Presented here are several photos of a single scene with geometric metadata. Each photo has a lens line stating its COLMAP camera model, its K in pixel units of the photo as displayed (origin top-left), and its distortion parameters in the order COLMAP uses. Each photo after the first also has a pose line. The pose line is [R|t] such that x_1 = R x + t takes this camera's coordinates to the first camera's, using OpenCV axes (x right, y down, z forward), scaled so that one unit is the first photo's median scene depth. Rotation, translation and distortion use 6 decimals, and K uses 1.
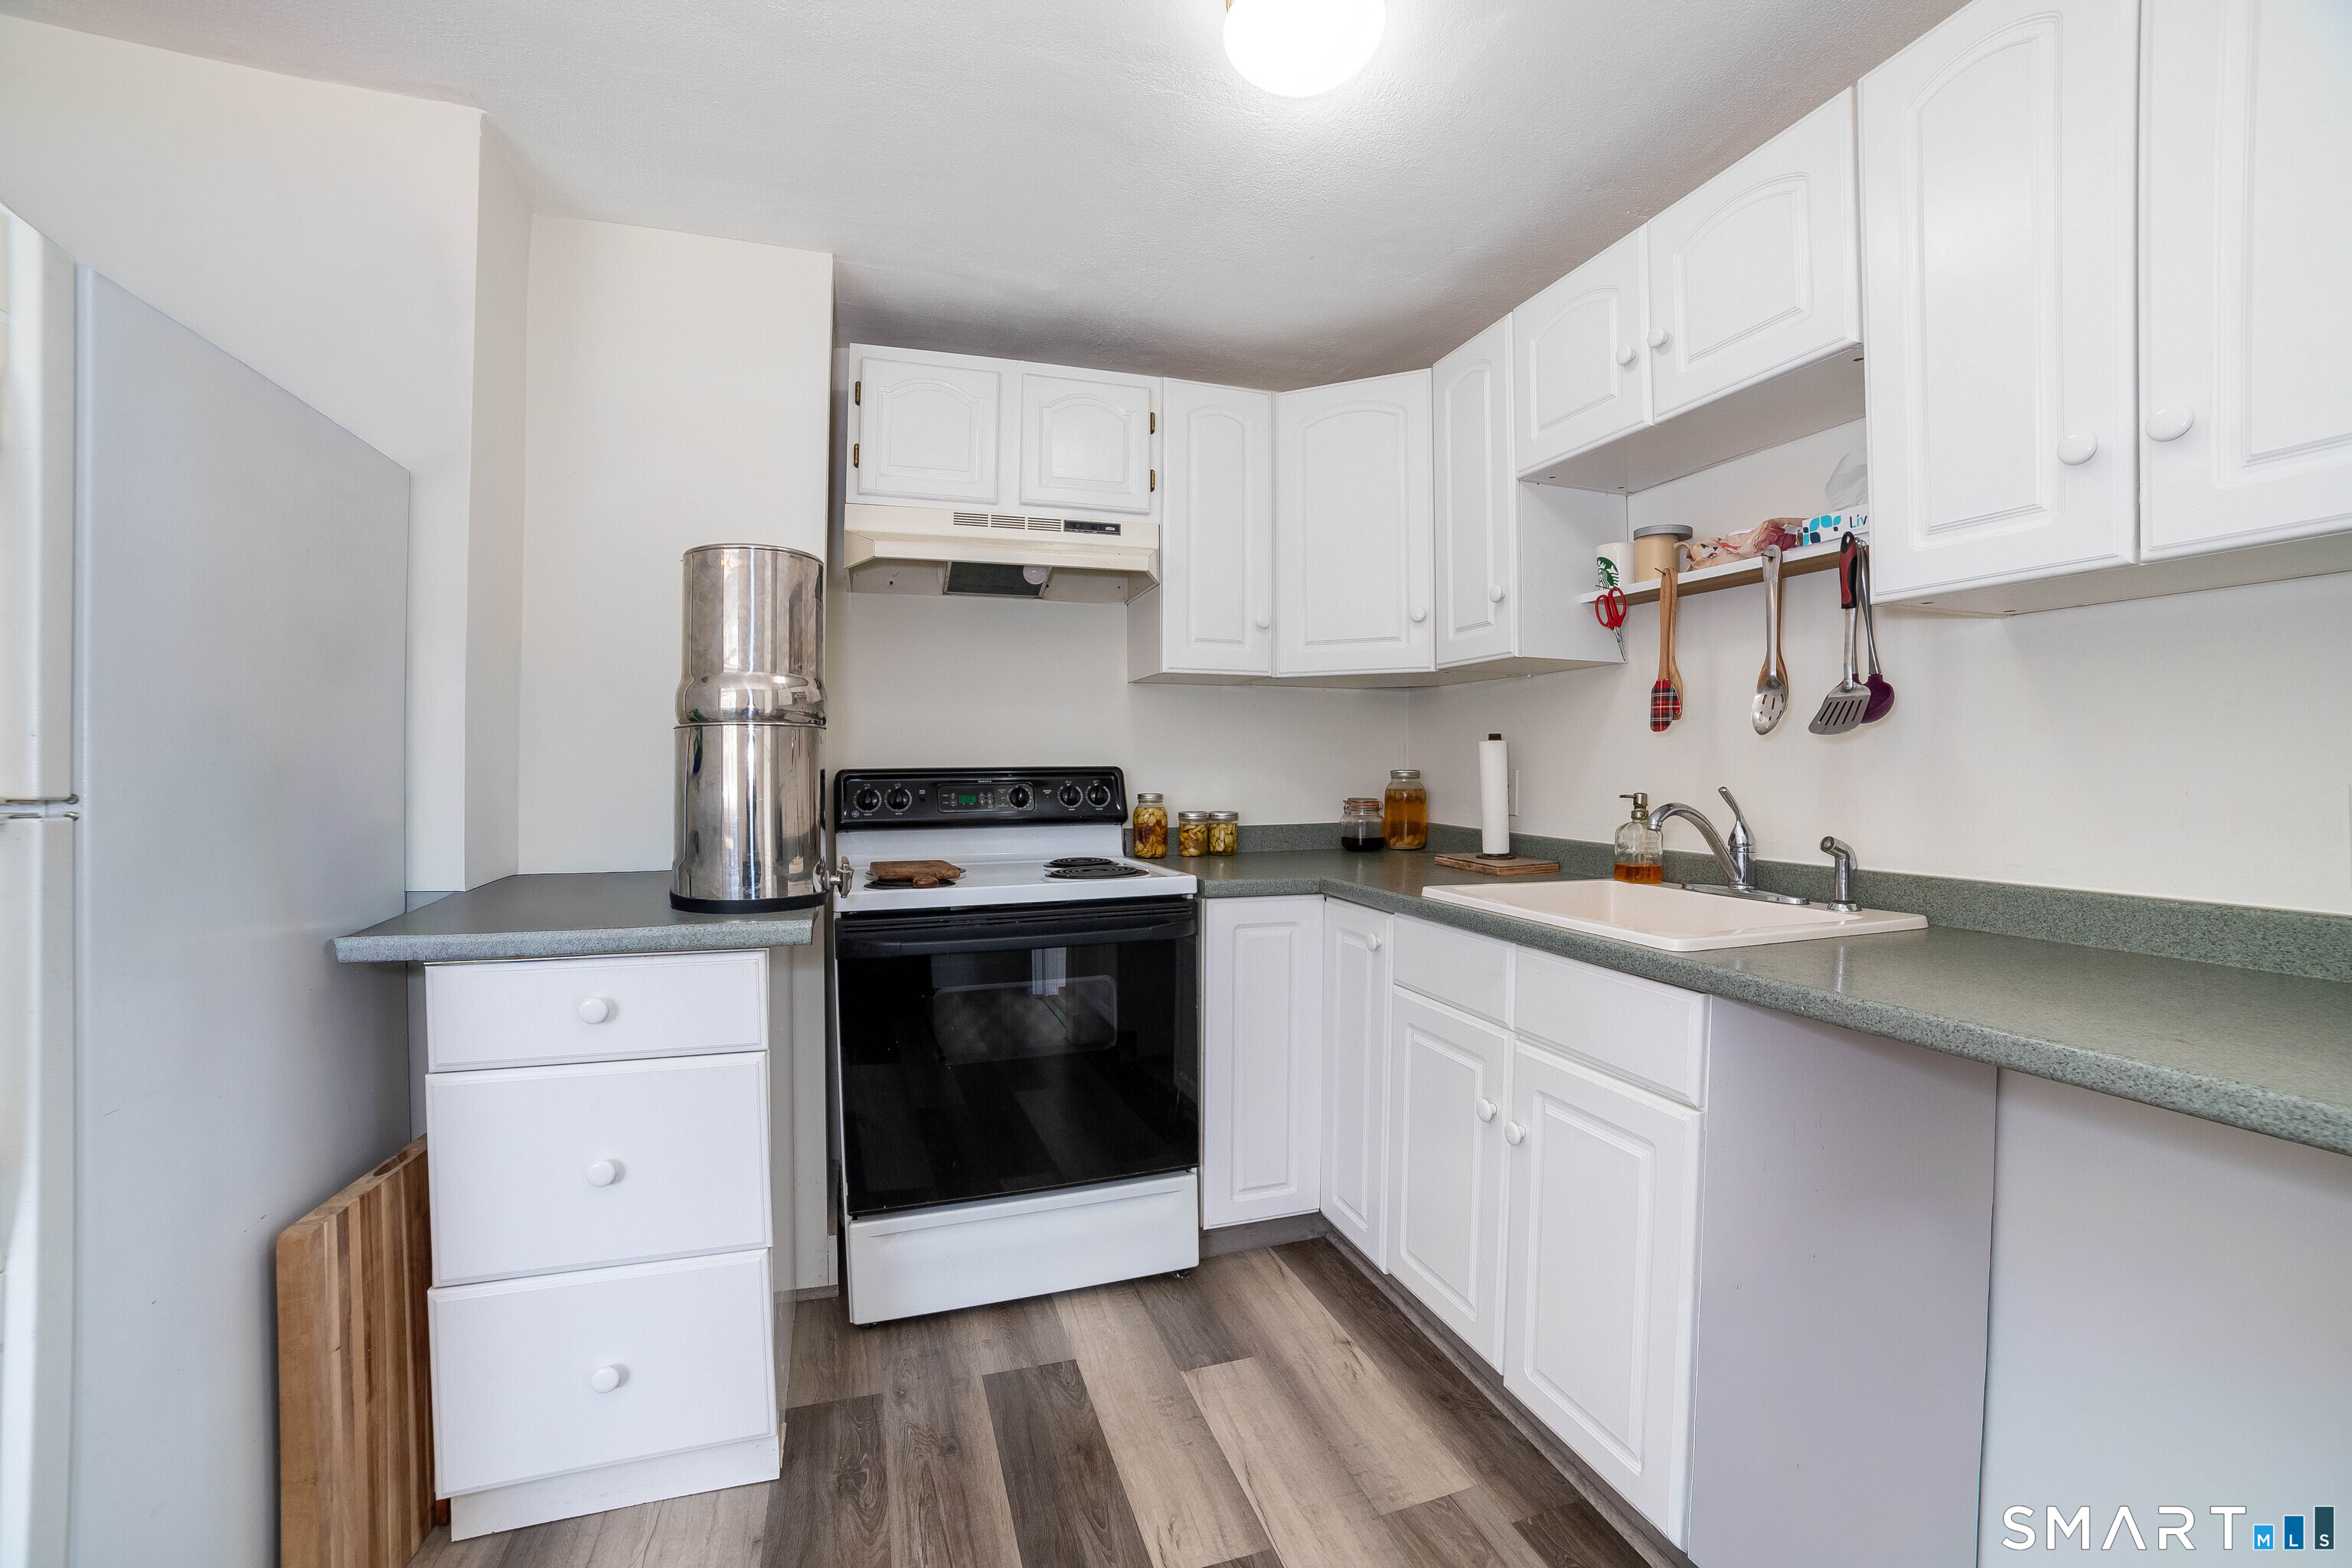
lens RADIAL K [[984.8, 0, 1173.7], [0, 984.8, 764.6], [0, 0, 1]] dist [-0.040155, 0.004684]
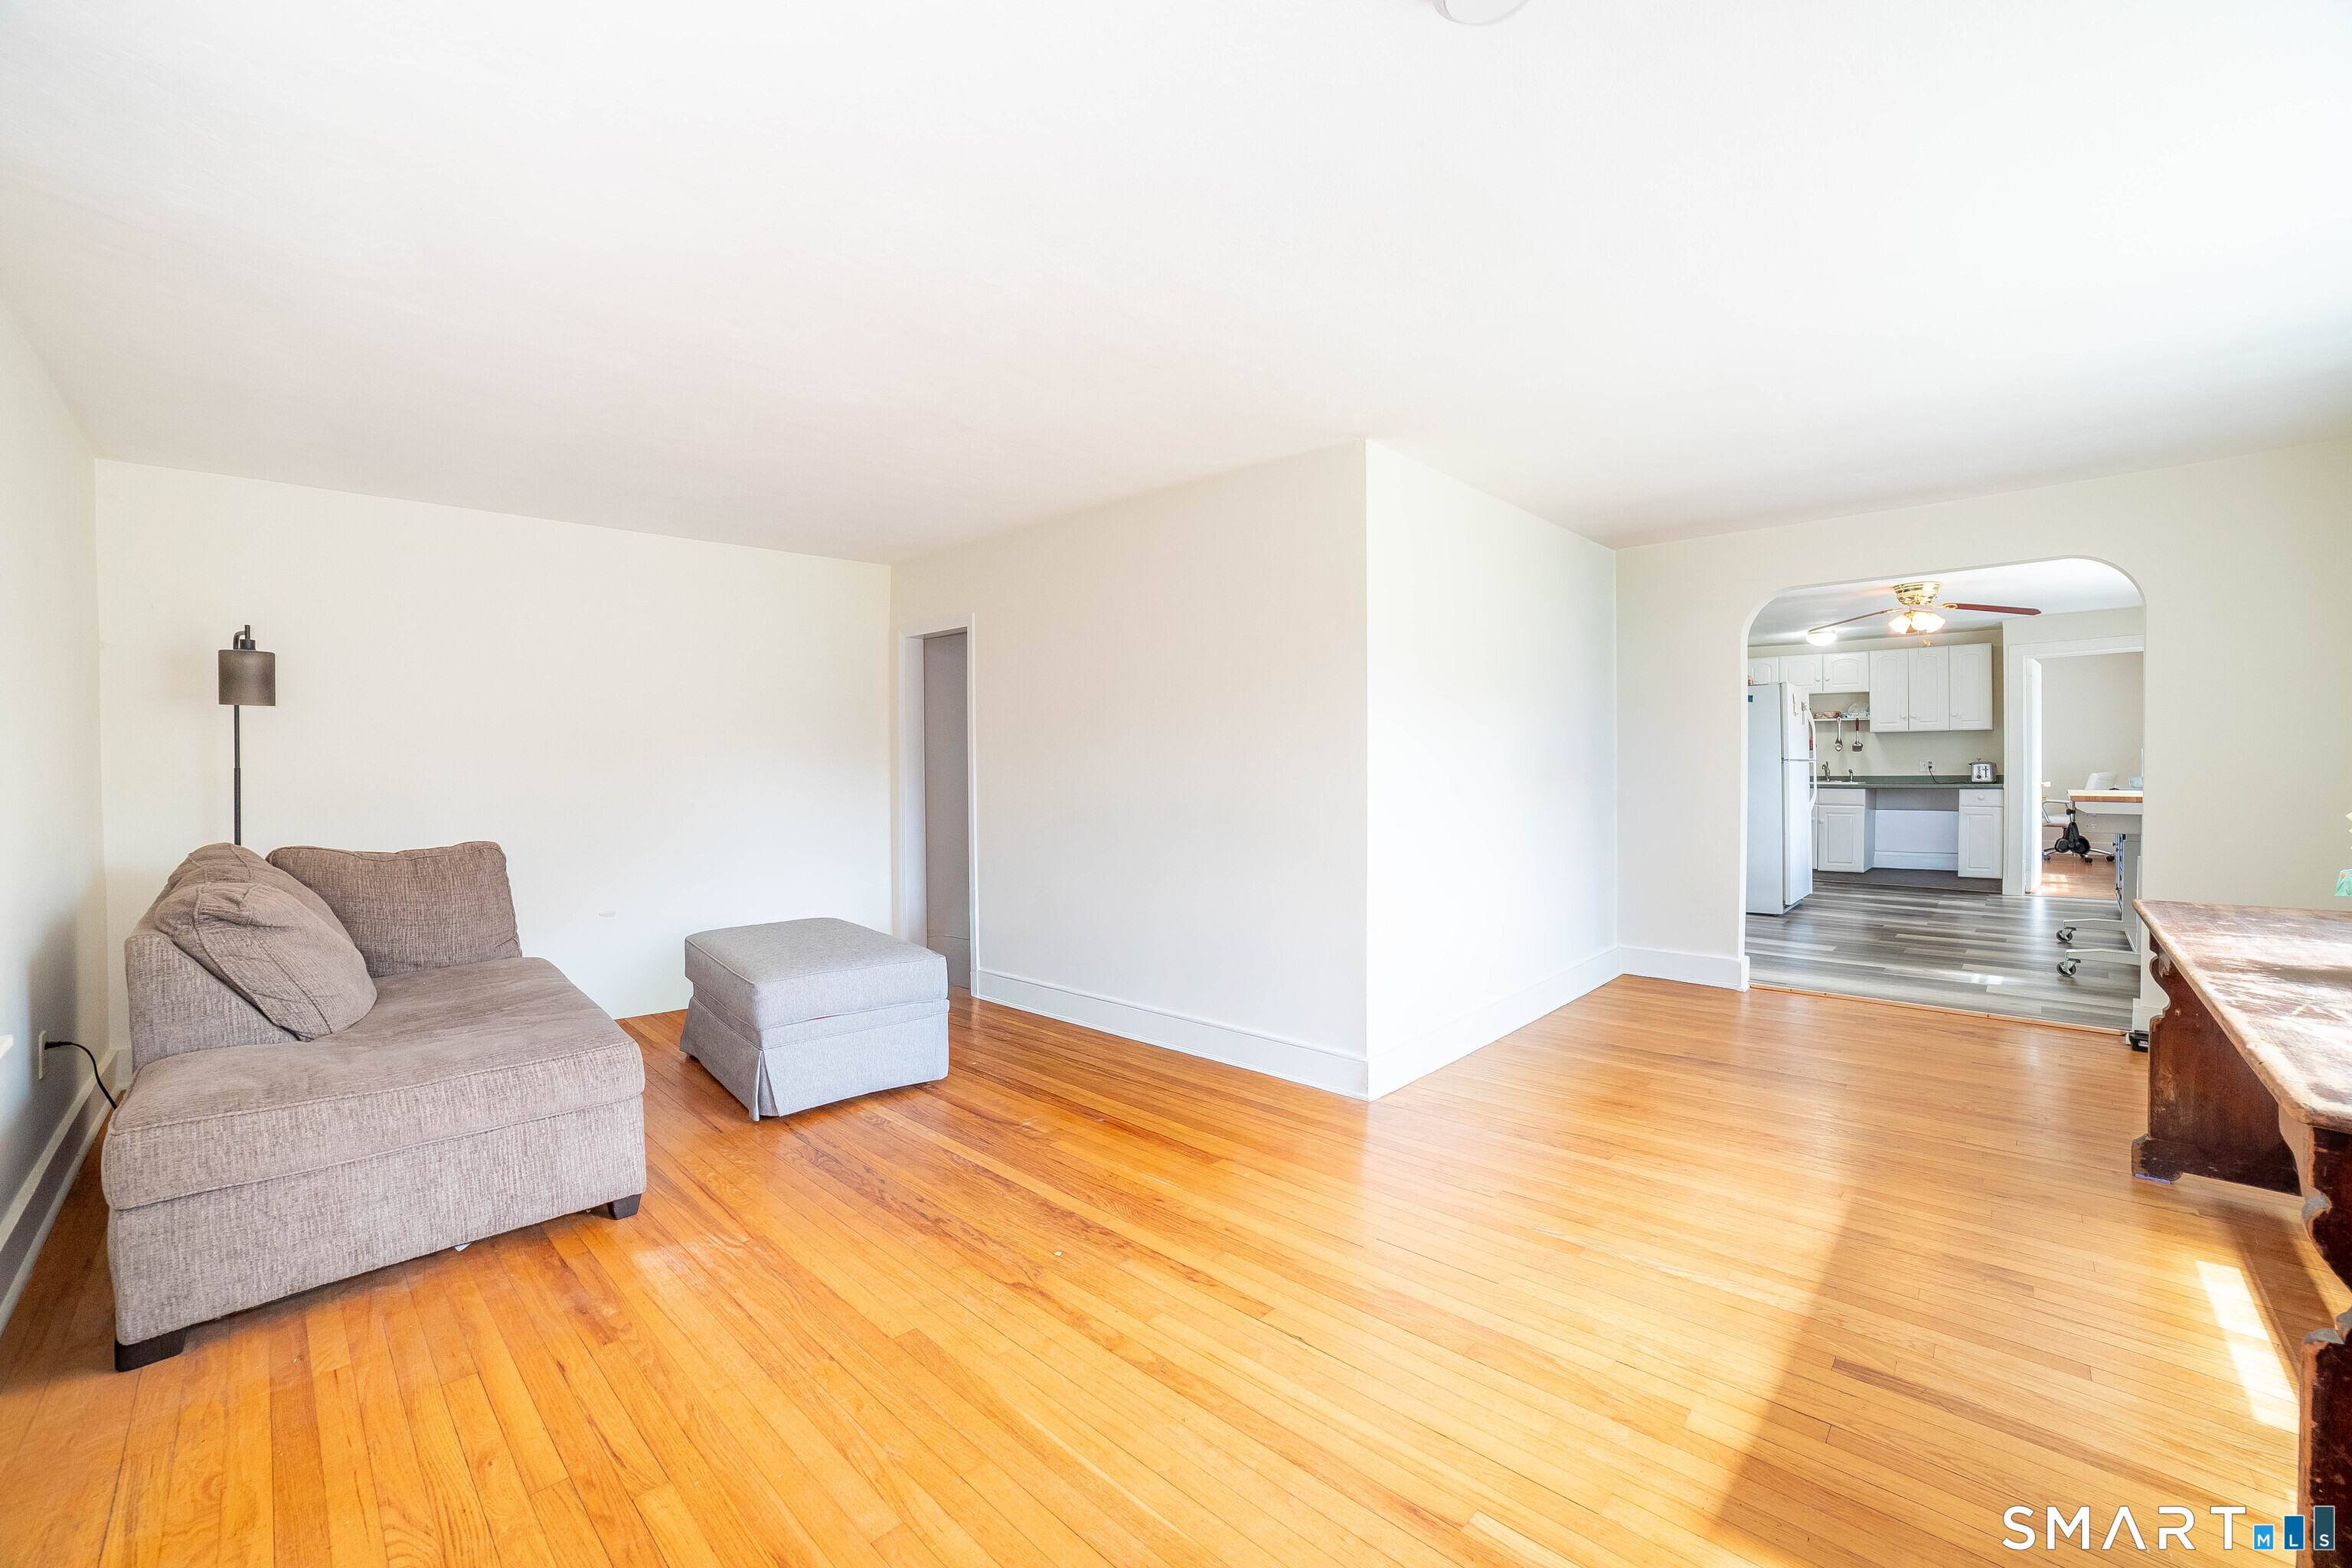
lens RADIAL K [[937.3, 0, 1161.6], [0, 937.3, 778.9], [0, 0, 1]] dist [-0.038386, 0.000127]
pose [[0.890176, -0.013678, 0.455412, -4.658411], [0.009133, 0.999884, 0.012180, 0.023607], [-0.455525, -0.006683, 0.890198, -1.708095]]
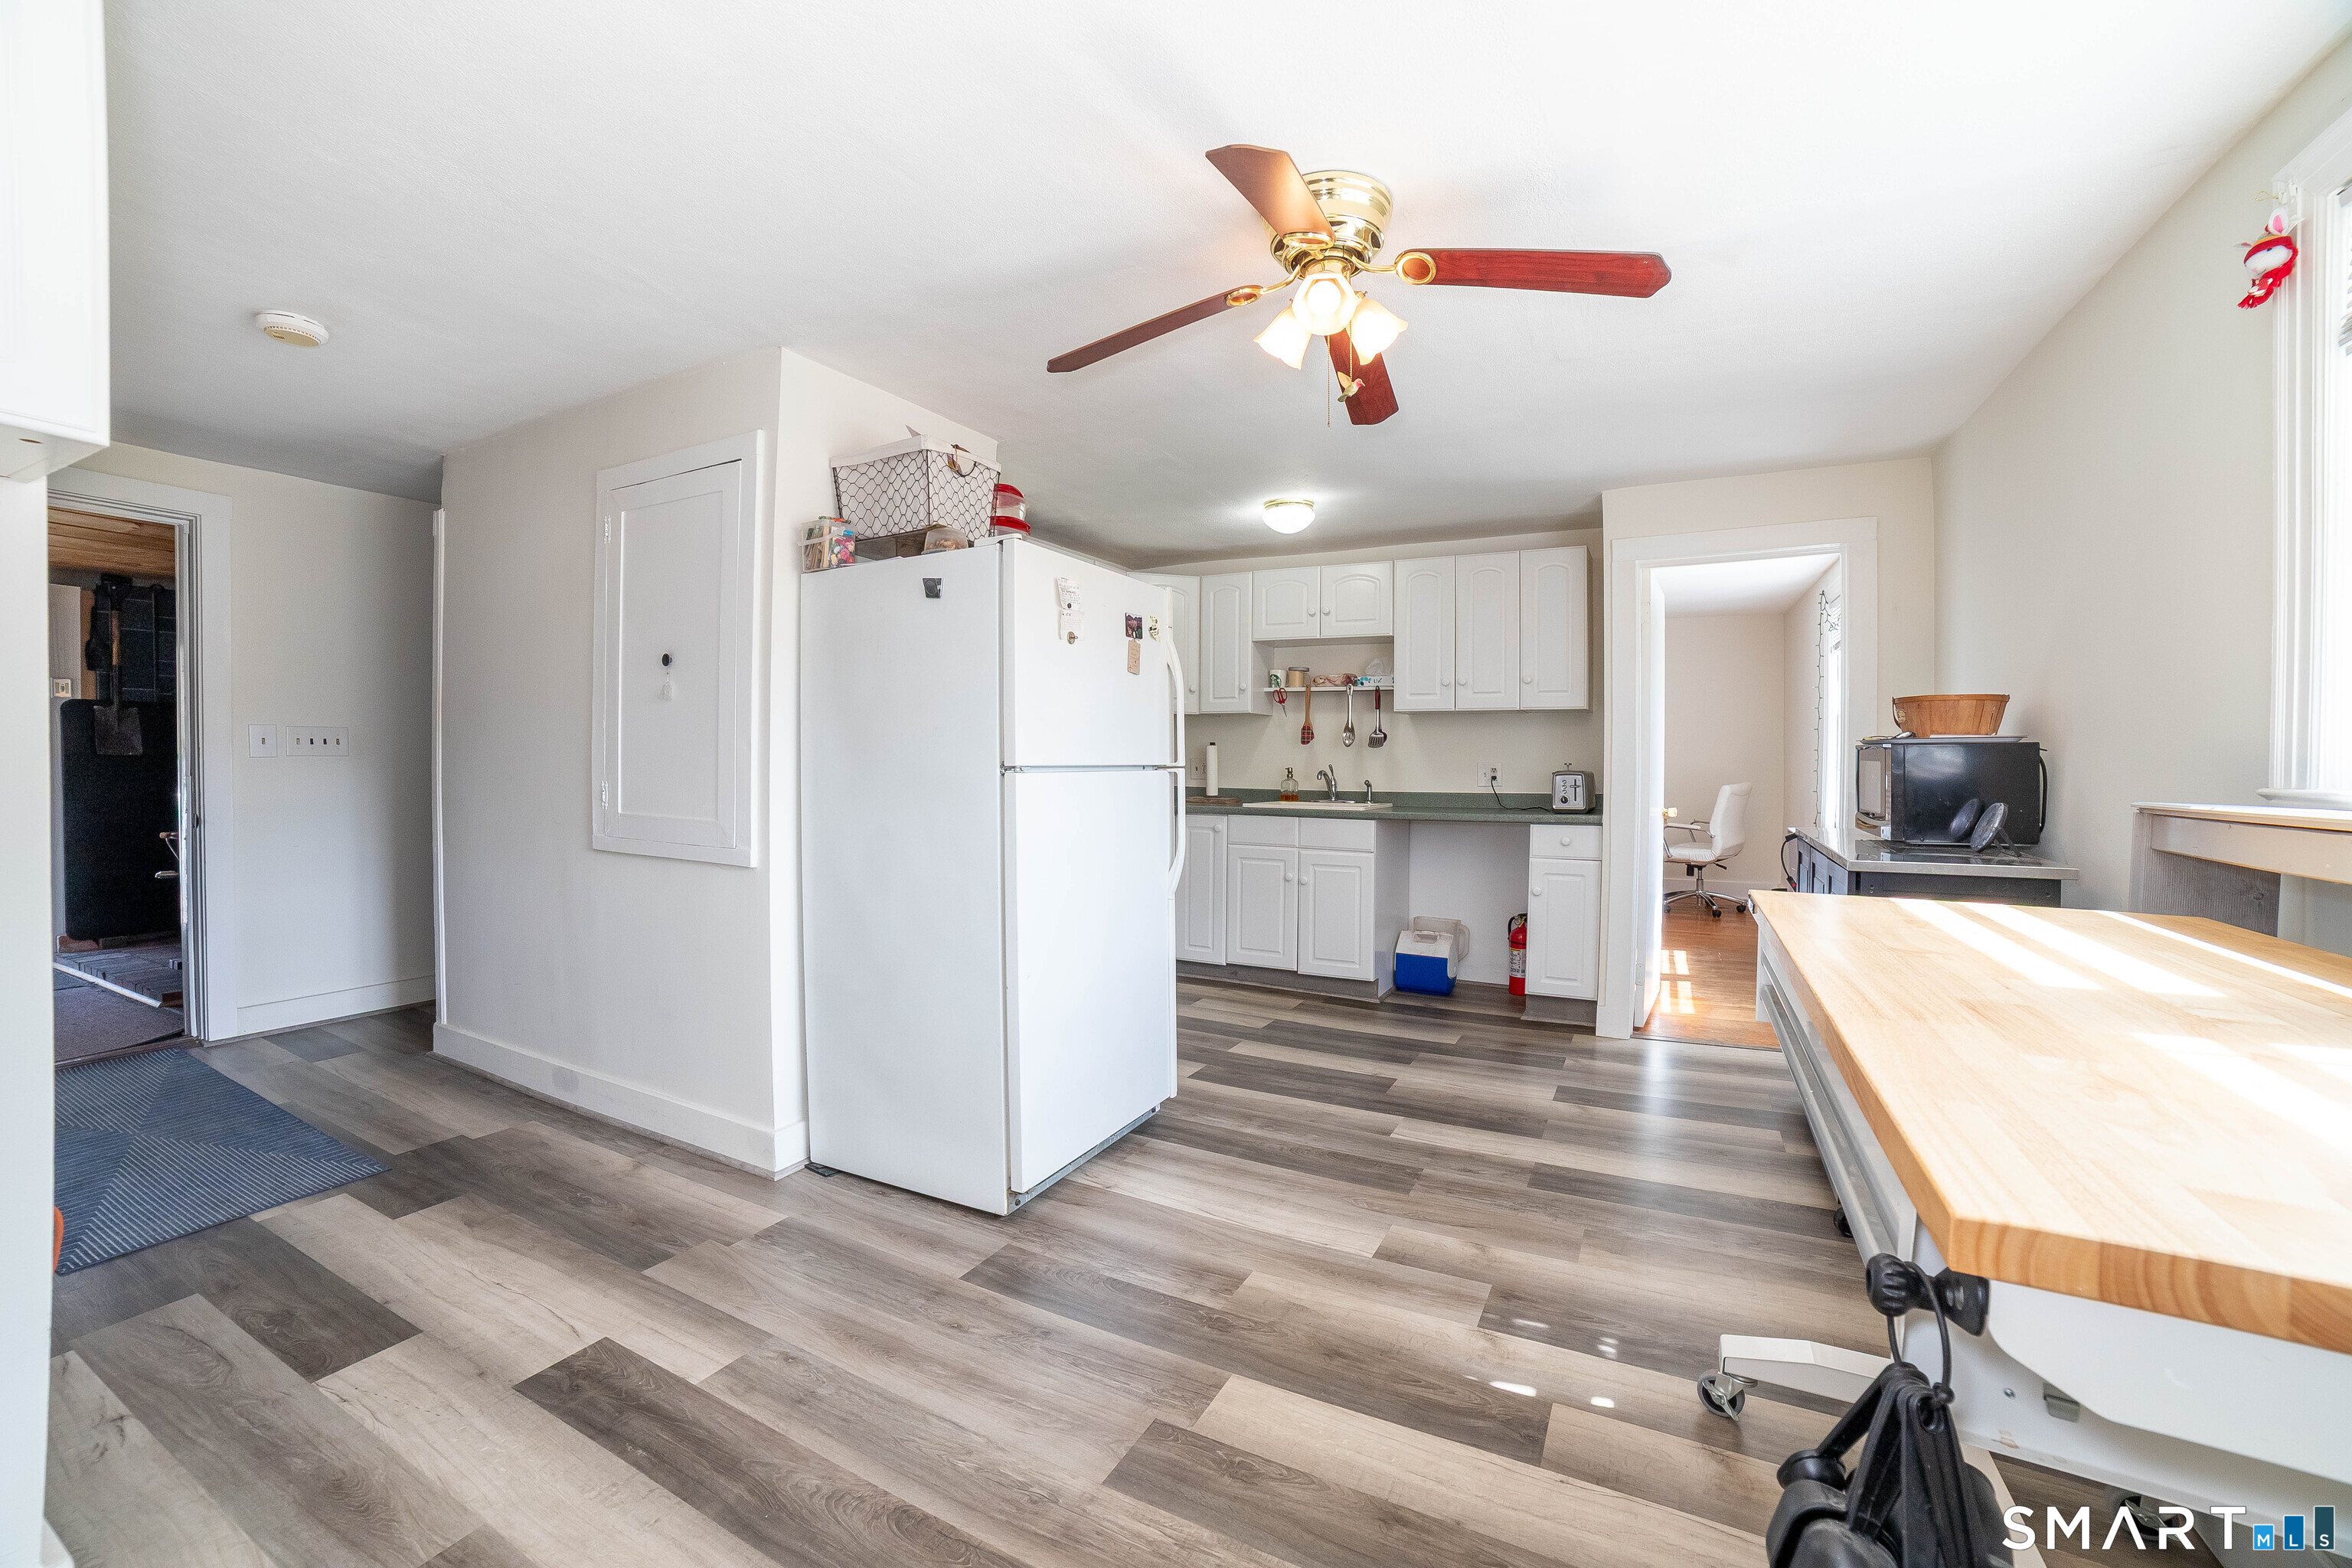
lens RADIAL K [[1025.0, 0, 1186.7], [0, 1025.0, 776.2], [0, 0, 1]] dist [-0.025632, 0.008137]
pose [[0.689515, -0.010629, 0.724193, -1.808361], [-0.004848, 0.999802, 0.019291, 0.000383], [-0.724255, -0.016812, 0.689328, -0.738031]]
